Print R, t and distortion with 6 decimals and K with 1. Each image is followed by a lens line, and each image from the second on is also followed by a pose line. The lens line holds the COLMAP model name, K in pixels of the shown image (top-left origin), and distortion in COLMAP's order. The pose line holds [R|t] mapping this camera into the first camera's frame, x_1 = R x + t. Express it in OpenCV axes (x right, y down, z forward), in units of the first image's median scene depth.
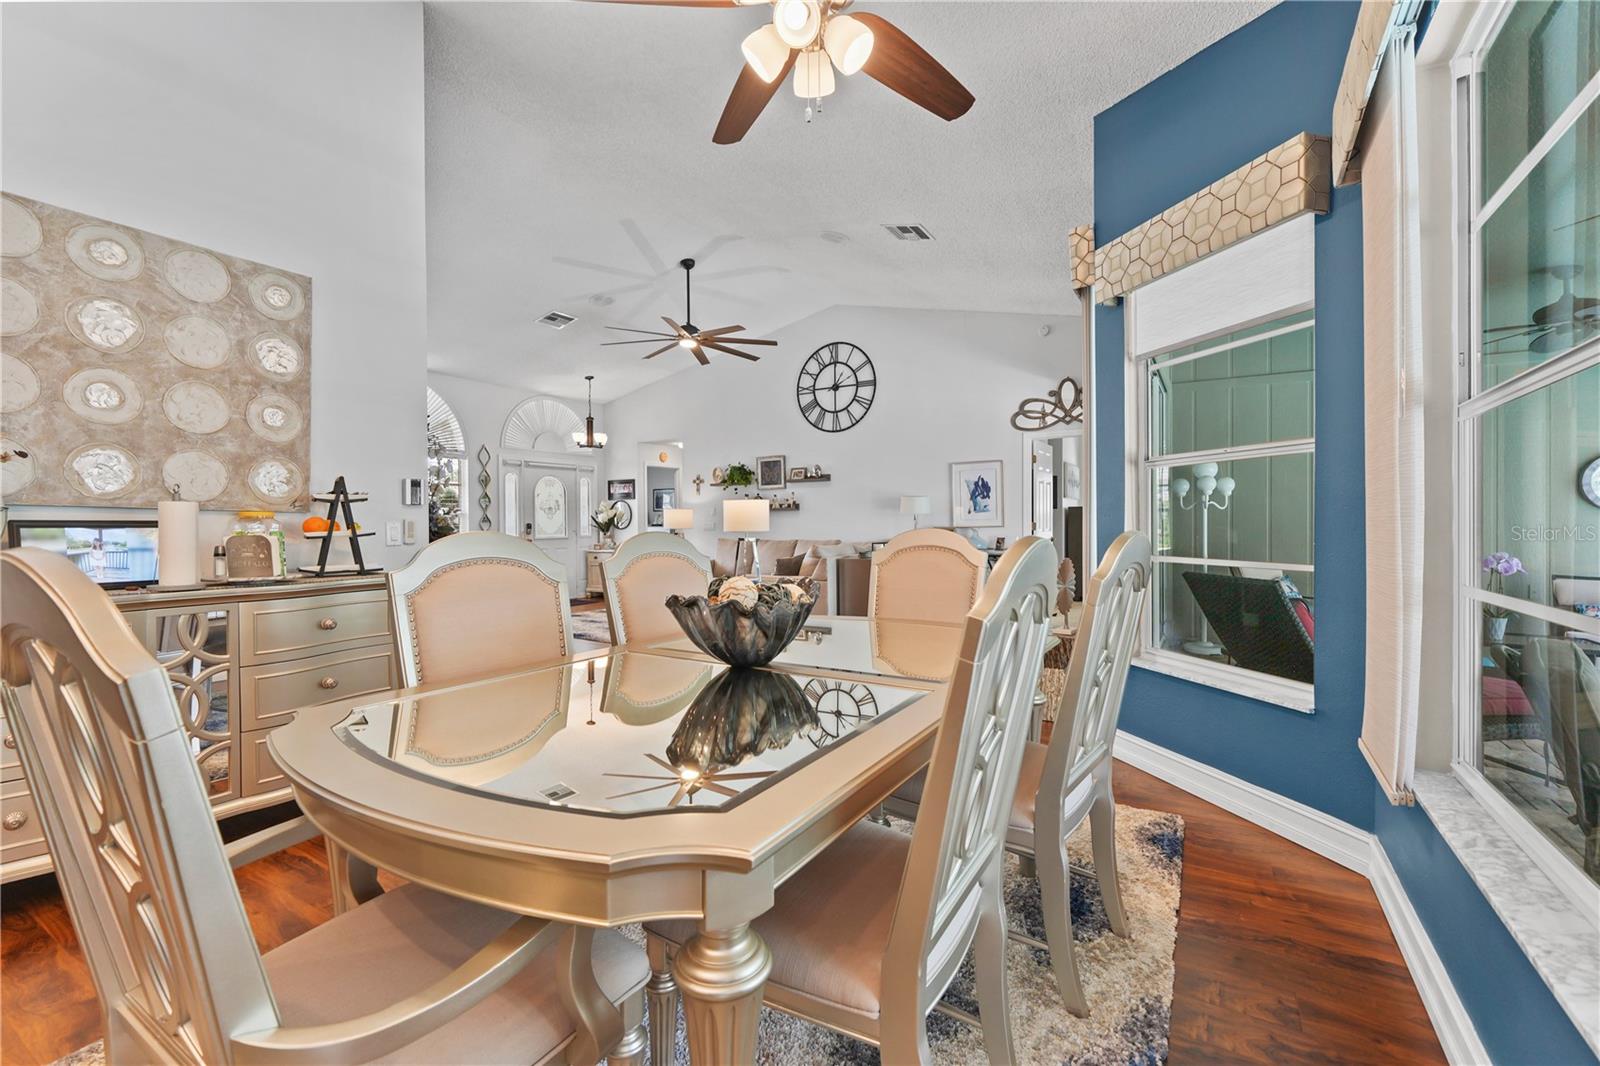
lens RADIAL K [[679.7, 0, 804.8], [0, 679.7, 516.2], [0, 0, 1]] dist [-0.000408, 0.000024]
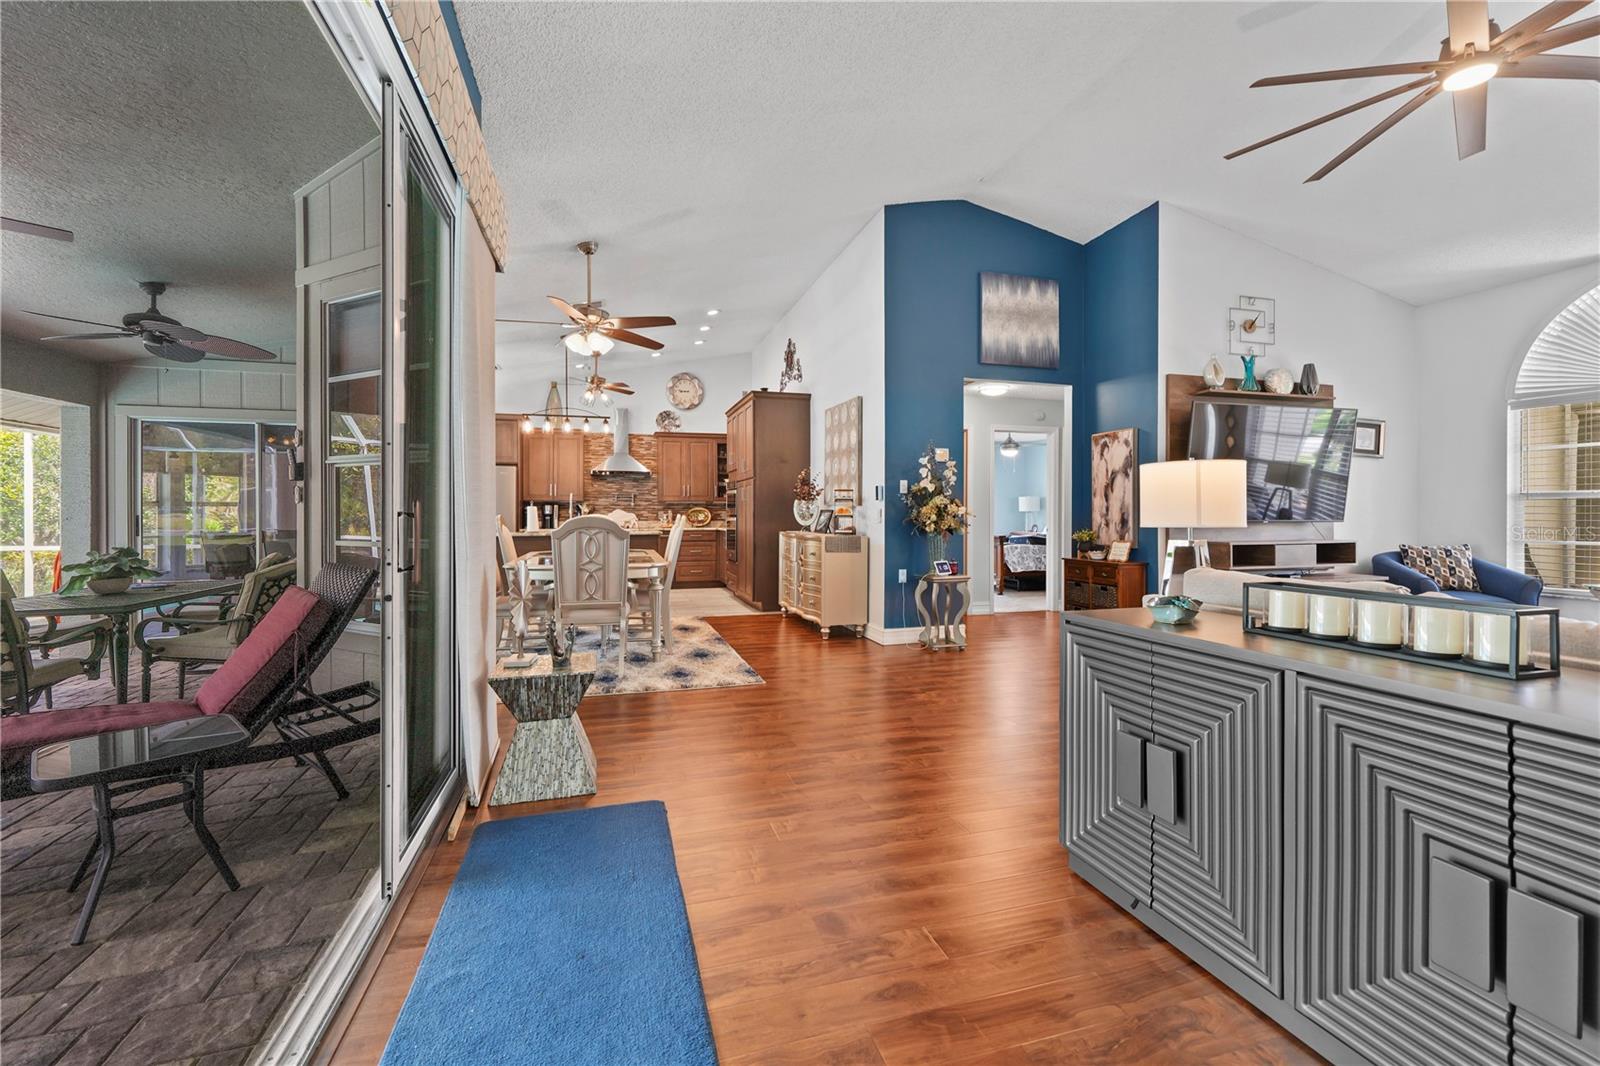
lens RADIAL K [[679.7, 0, 804.8], [0, 679.7, 516.2], [0, 0, 1]] dist [-0.000408, 0.000024]
pose [[-0.676248, 0.007286, -0.736638, 0.390245], [0.009300, 0.999956, 0.001352, 0.009111], [0.736615, -0.005937, -0.676286, 0.935291]]
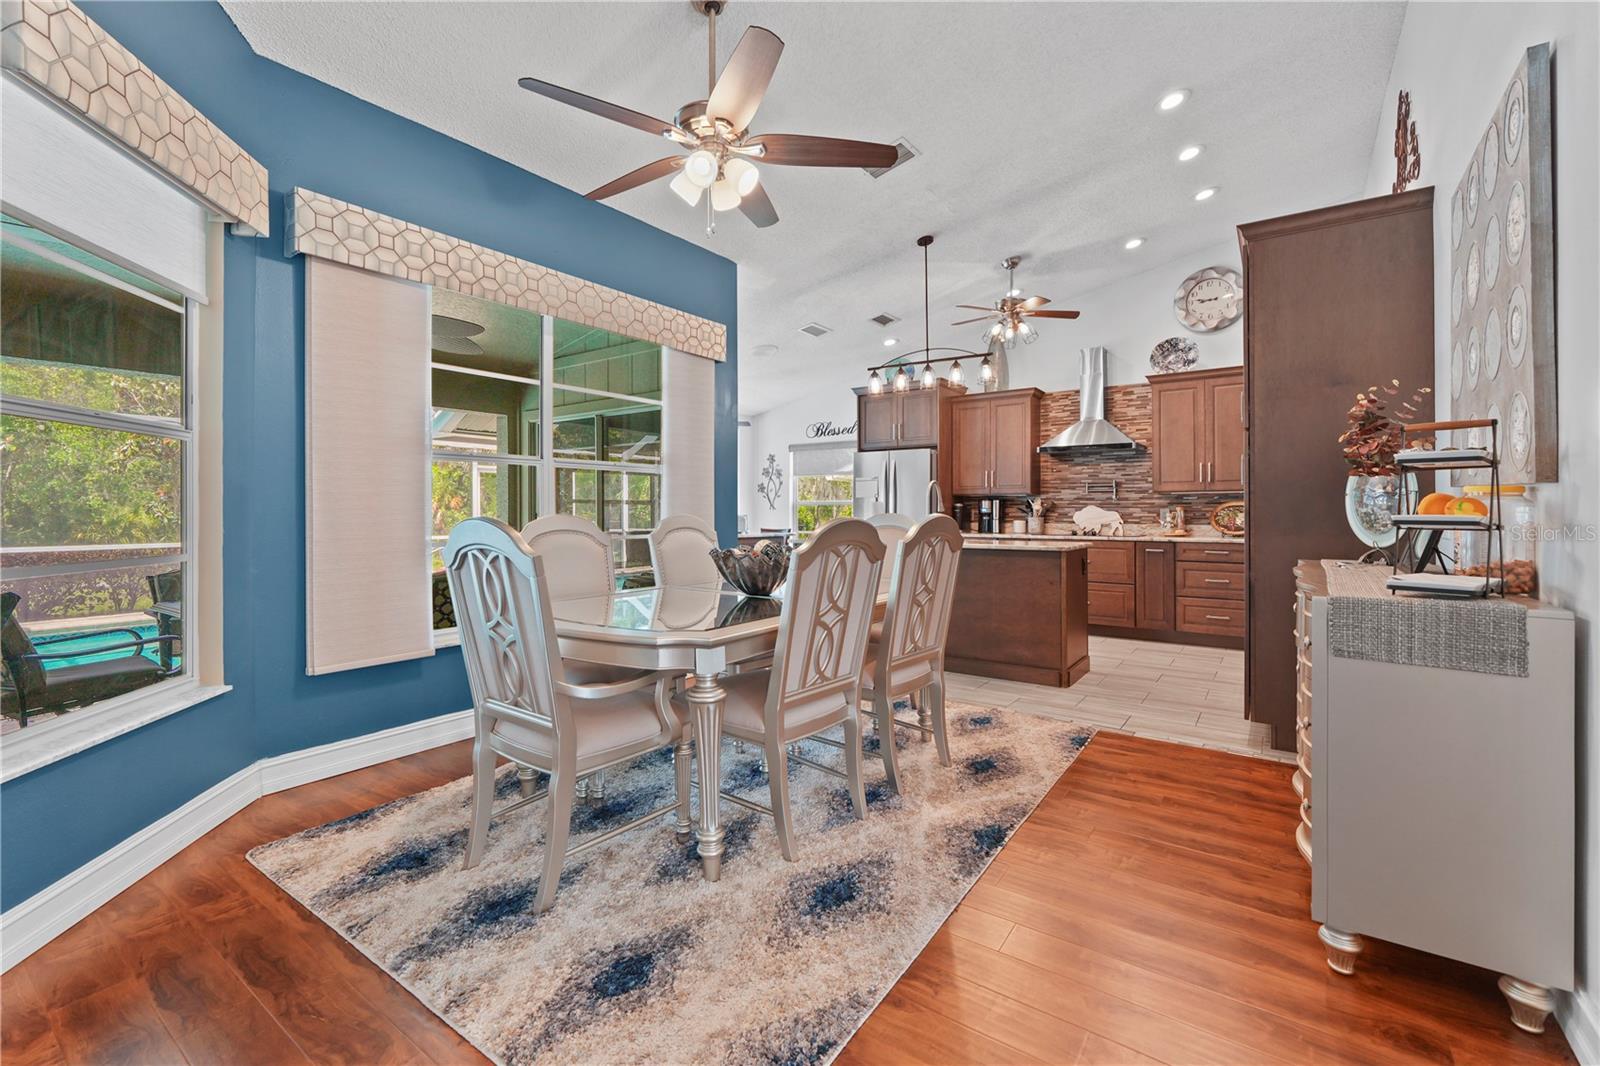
lens RADIAL K [[687.1, 0, 800.2], [0, 687.1, 508.3], [0, 0, 1]] dist [0.001496, 0.000437]
pose [[-0.997280, 0.004664, 0.073558, -0.075624], [0.003676, 0.999901, -0.013560, 0.007672], [-0.073614, -0.013253, -0.997199, 0.636055]]
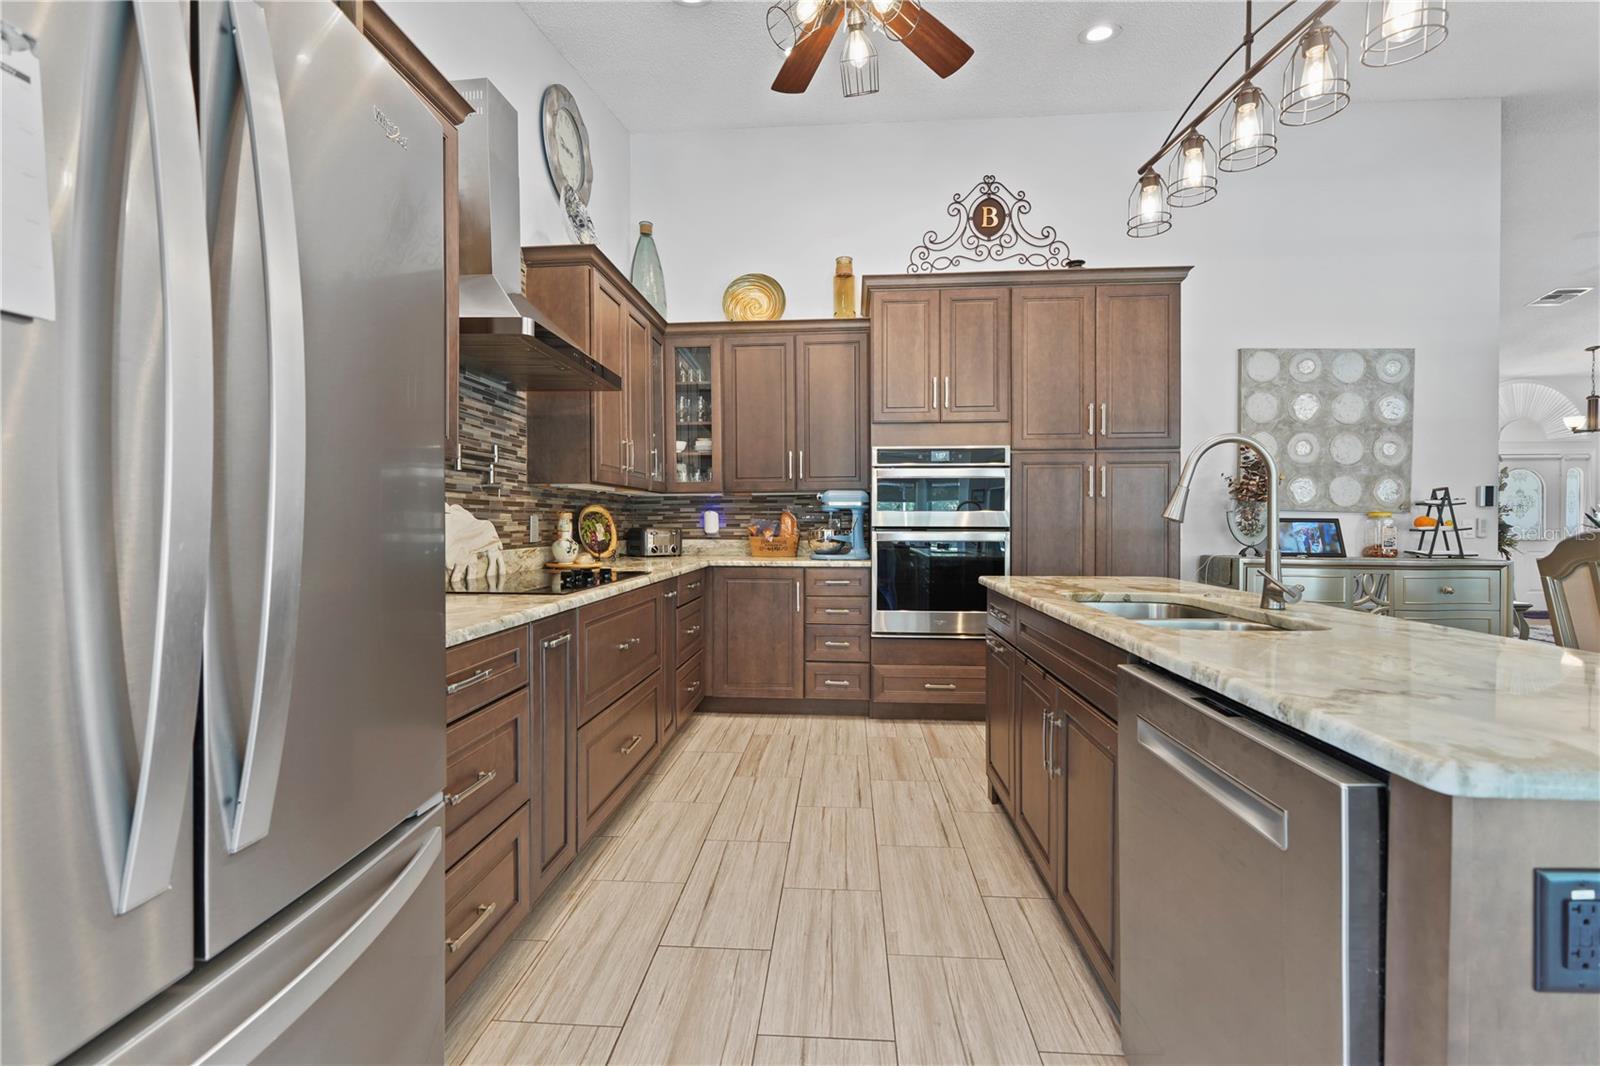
lens RADIAL K [[683.1, 0, 799.5], [0, 683.1, 526.9], [0, 0, 1]] dist [-0.000773, -0.000078]
pose [[0.453446, 0.012675, -0.891194, -0.012147], [0.003000, 0.999871, 0.015748, -0.001034], [0.891279, -0.009814, 0.453350, -0.331267]]
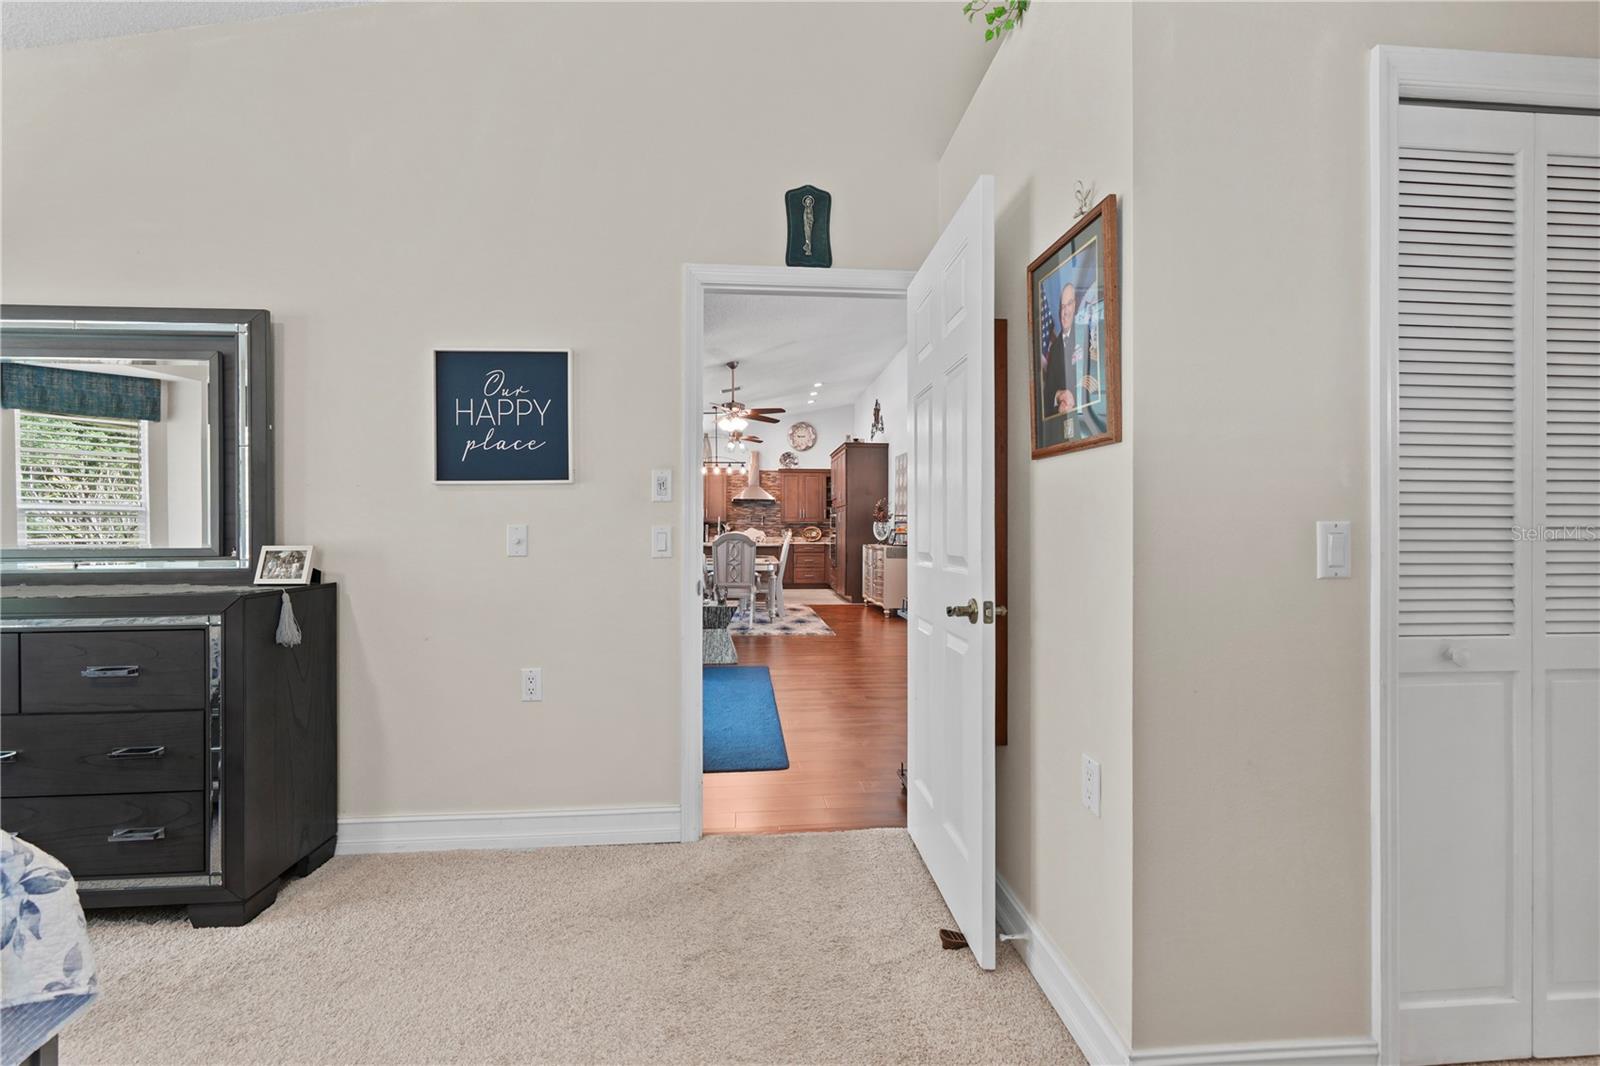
lens RADIAL K [[677.7, 0, 796.0], [0, 677.7, 527.7], [0, 0, 1]] dist [0.001260, 0.000228]
pose [[-0.812569, 0.000157, -0.582866, 0.599274], [0.006363, 0.999943, -0.008601, 0.009537], [0.582831, -0.010698, -0.812523, 1.280617]]
